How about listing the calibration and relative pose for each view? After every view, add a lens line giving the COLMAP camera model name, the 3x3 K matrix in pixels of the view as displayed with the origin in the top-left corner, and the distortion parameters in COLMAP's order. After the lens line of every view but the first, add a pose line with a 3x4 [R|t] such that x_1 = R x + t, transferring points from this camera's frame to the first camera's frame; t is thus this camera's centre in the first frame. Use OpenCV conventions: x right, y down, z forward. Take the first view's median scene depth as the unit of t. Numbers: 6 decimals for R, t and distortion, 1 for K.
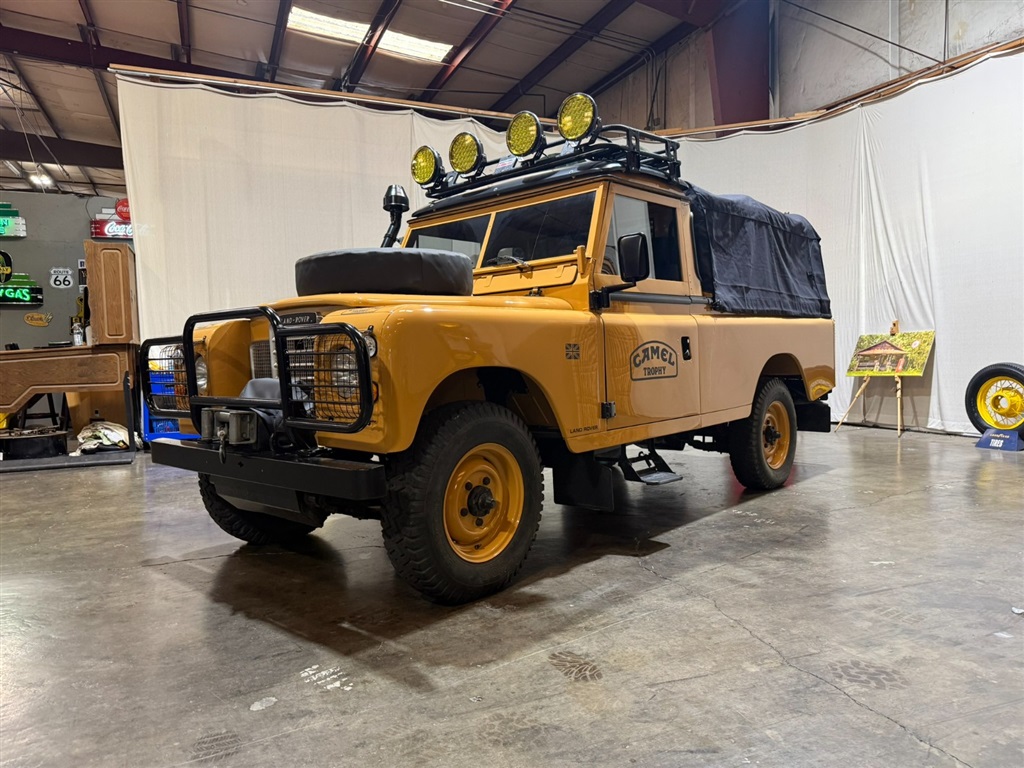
lens RADIAL K [[717.0, 0, 514.6], [0, 717.0, 387.1], [0, 0, 1]] dist [0.059248, -0.076665]
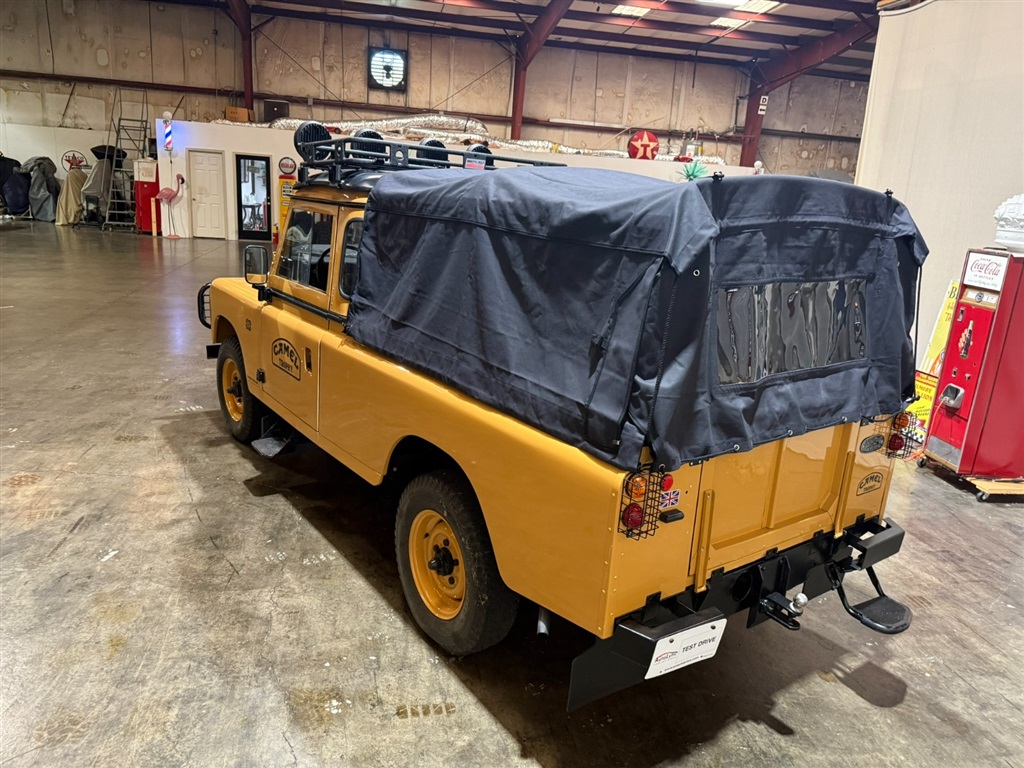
lens RADIAL K [[725.0, 0, 512.6], [0, 725.0, 384.8], [0, 0, 1]] dist [0.036576, -0.043787]
pose [[-0.204399, 0.261942, -0.943190, 1.153989], [-0.116244, 0.950219, 0.289086, -0.349773], [0.971961, 0.168729, -0.163775, 1.458325]]
